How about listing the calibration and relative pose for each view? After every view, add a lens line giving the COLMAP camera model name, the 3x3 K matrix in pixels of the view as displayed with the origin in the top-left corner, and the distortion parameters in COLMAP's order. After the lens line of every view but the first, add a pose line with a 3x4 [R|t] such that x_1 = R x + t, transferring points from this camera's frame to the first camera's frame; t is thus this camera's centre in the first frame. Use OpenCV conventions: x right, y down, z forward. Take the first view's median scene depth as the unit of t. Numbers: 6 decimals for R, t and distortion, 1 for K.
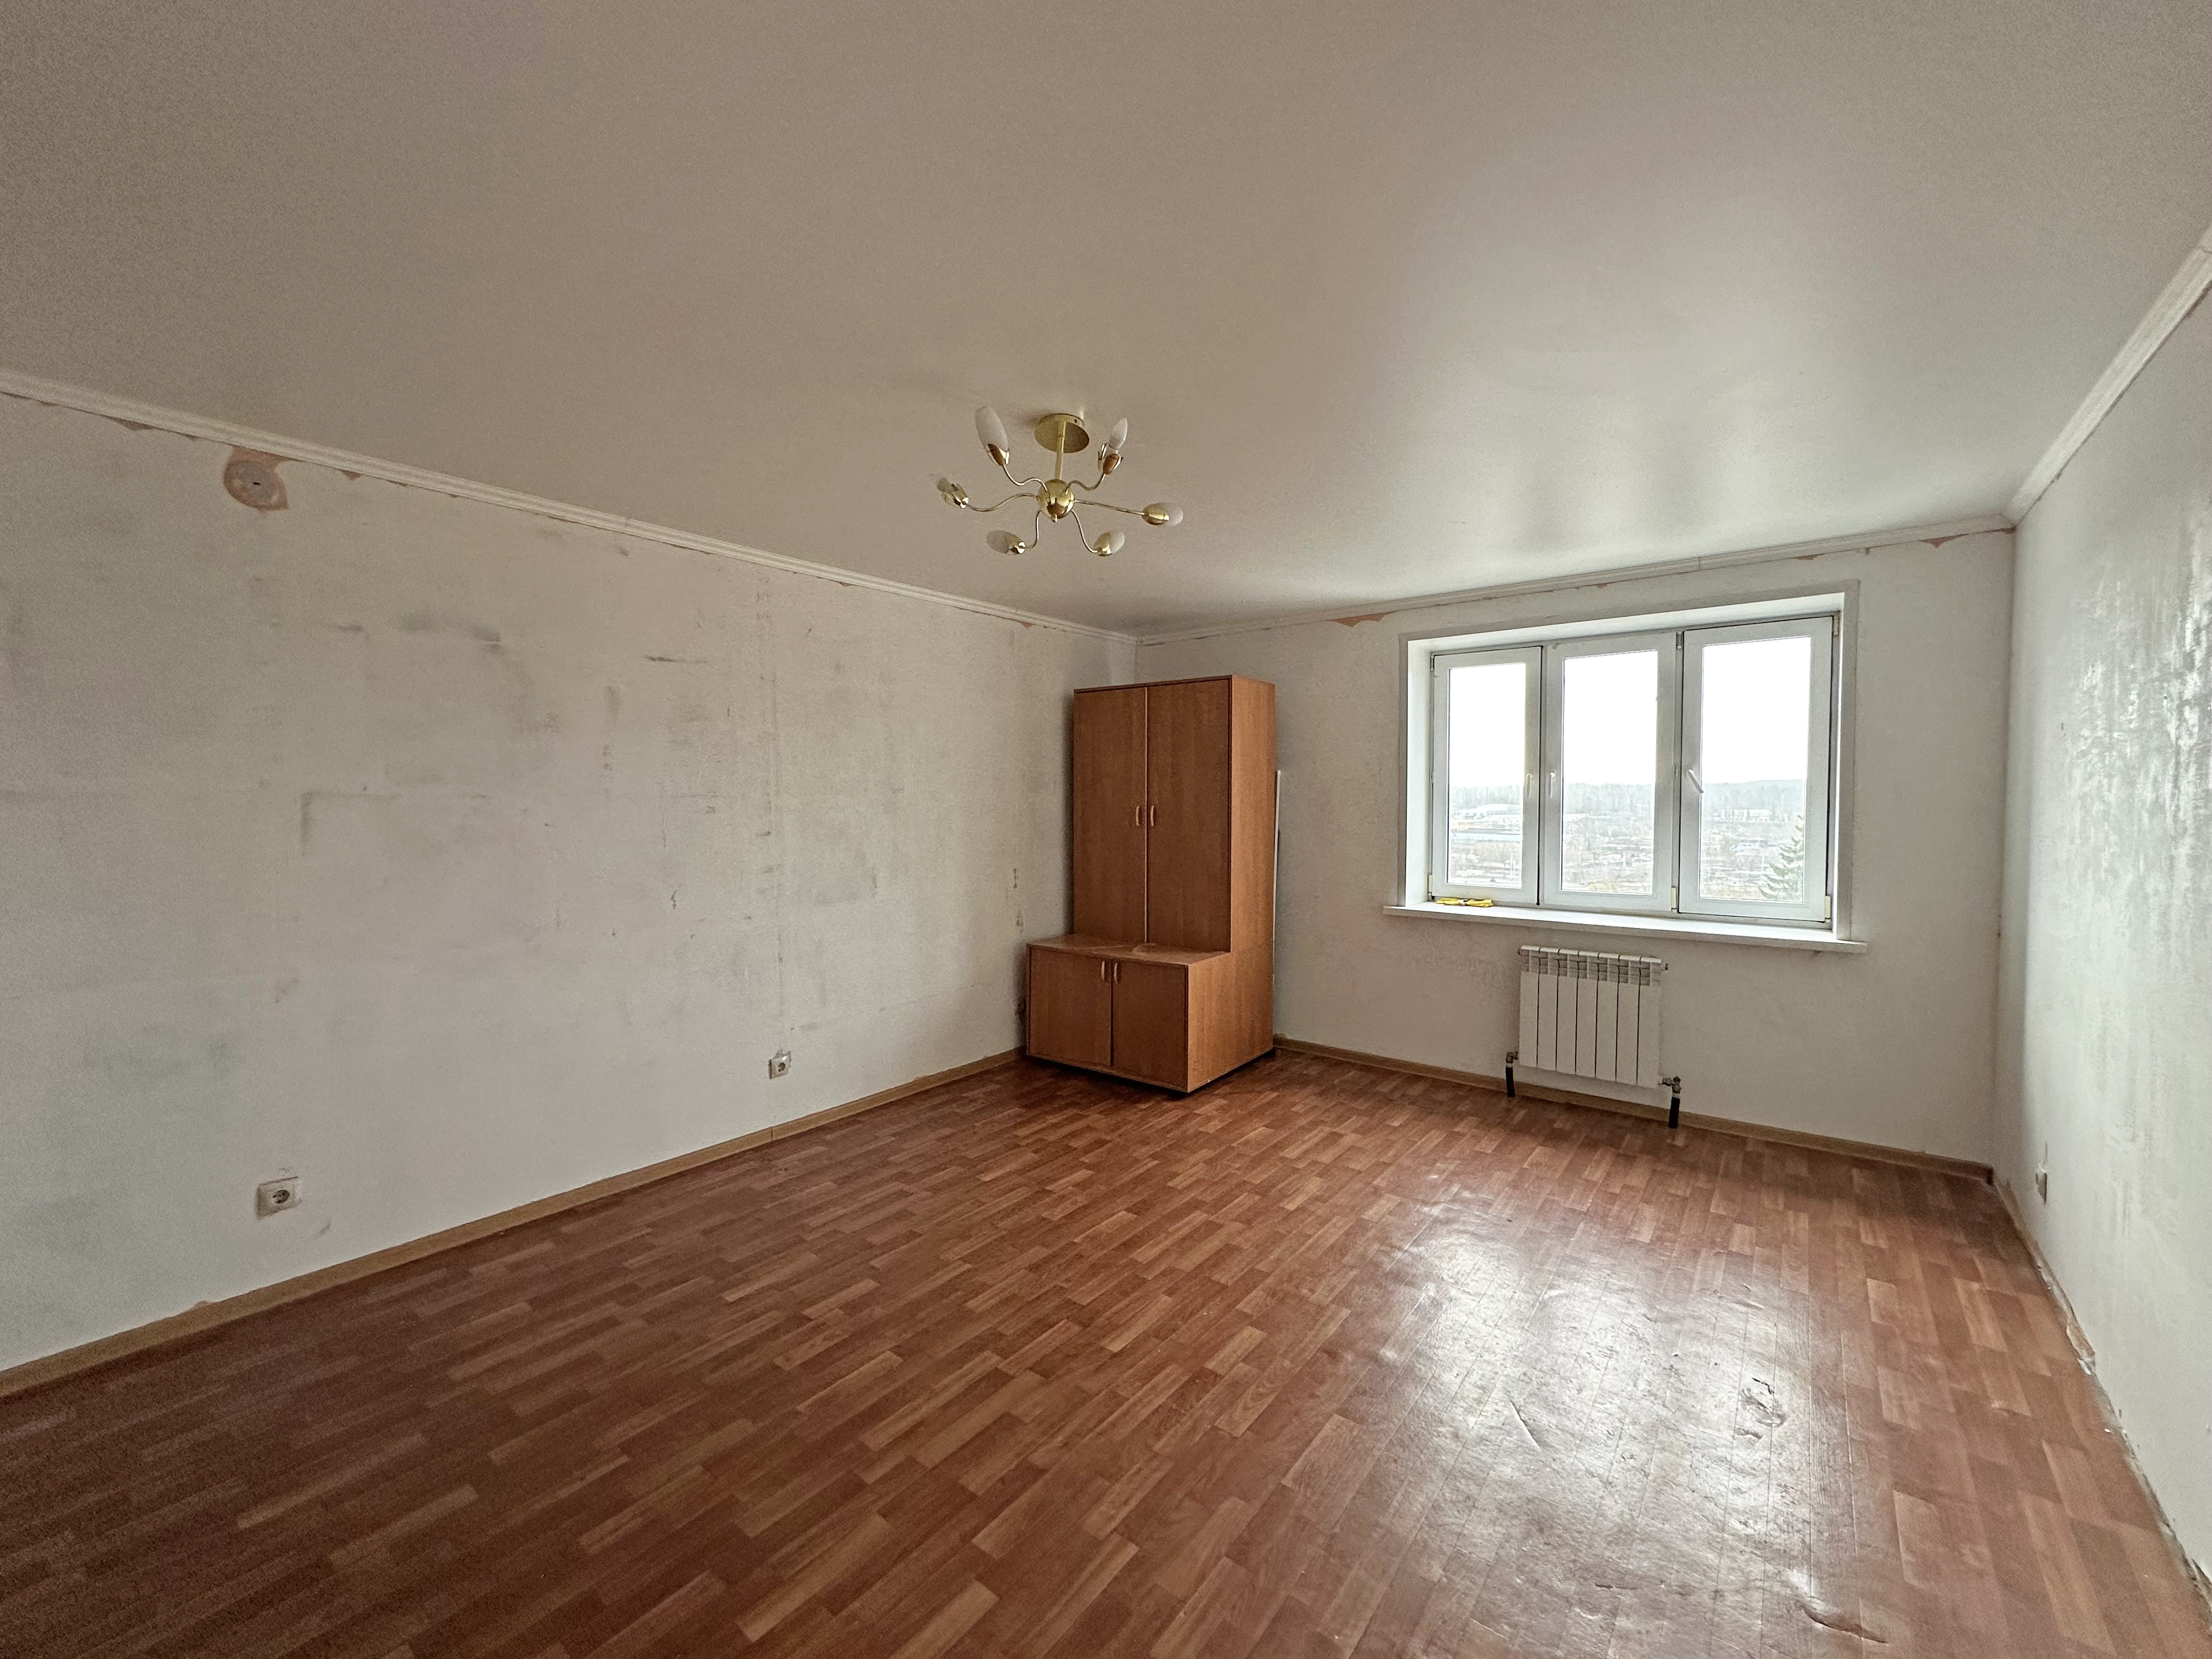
lens RADIAL K [[878.9, 0, 1104.0], [0, 878.9, 825.4], [0, 0, 1]] dist [-0.000254, -0.000305]
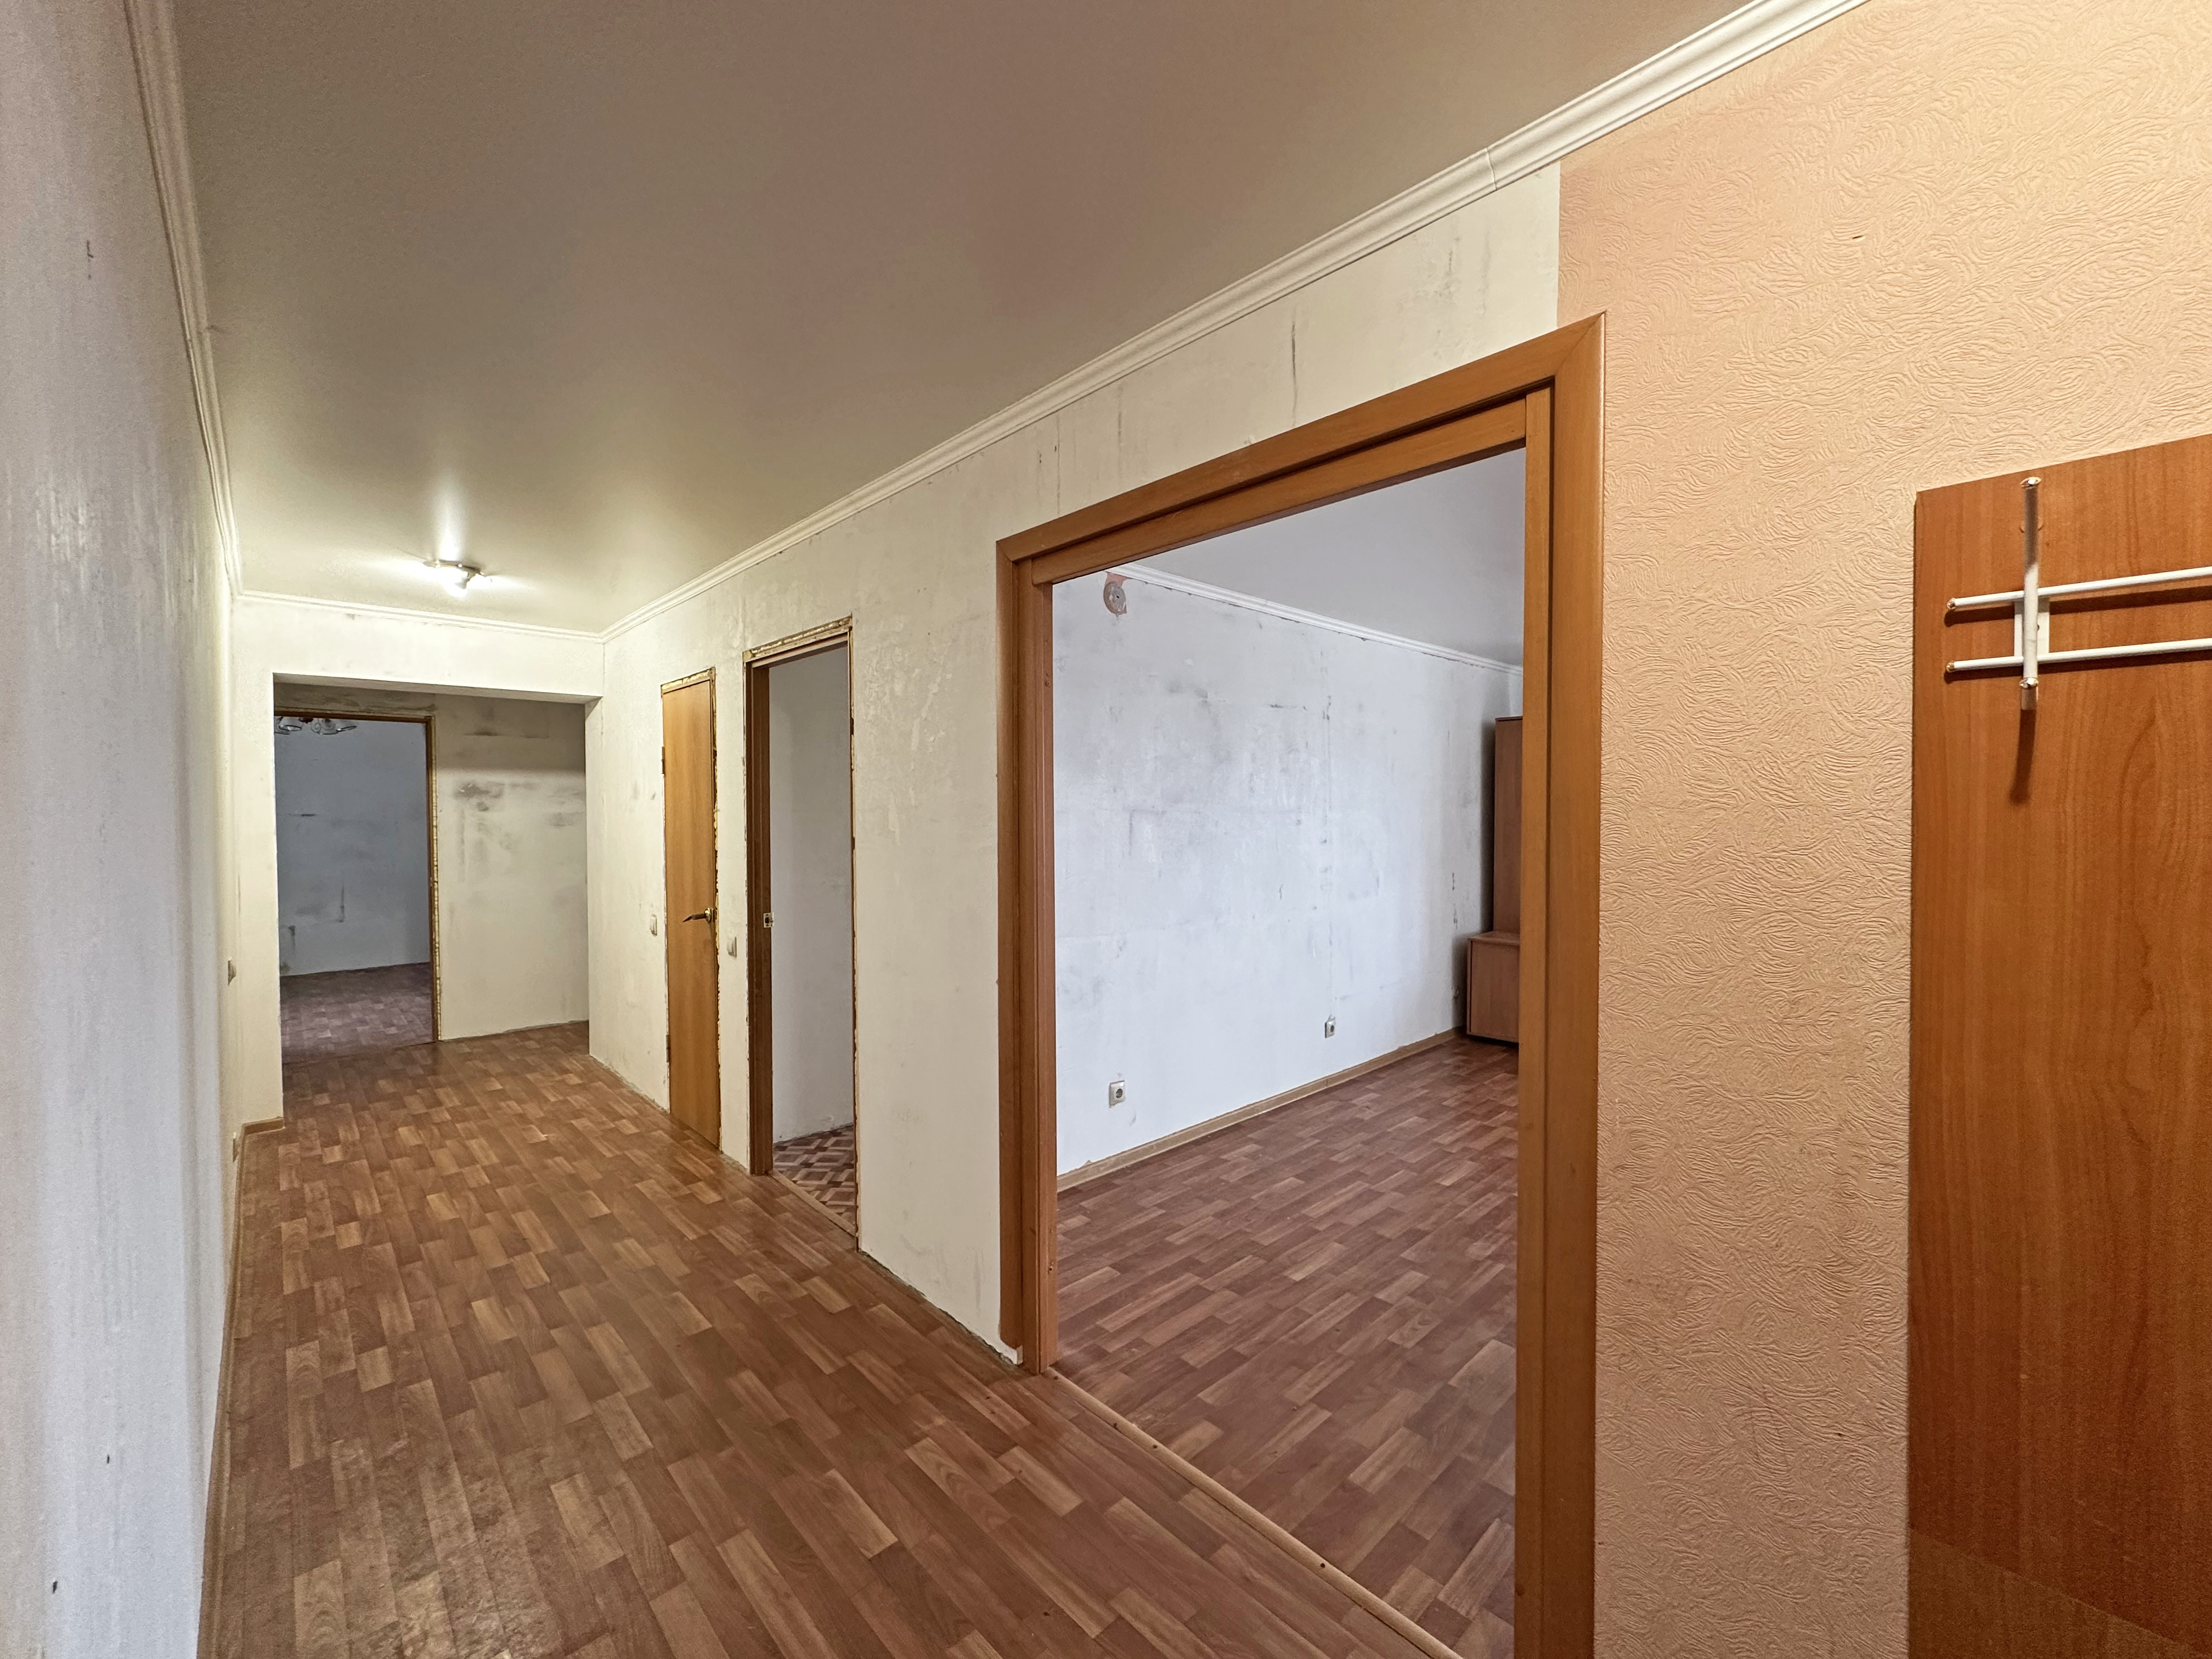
lens RADIAL K [[878.9, 0, 1105.9], [0, 878.9, 826.0], [0, 0, 1]] dist [-0.000254, -0.000305]
pose [[0.989963, 0.001672, -0.141315, -0.553807], [-0.003916, 0.999871, -0.015601, 0.008733], [0.141270, 0.015998, 0.989842, -0.308720]]
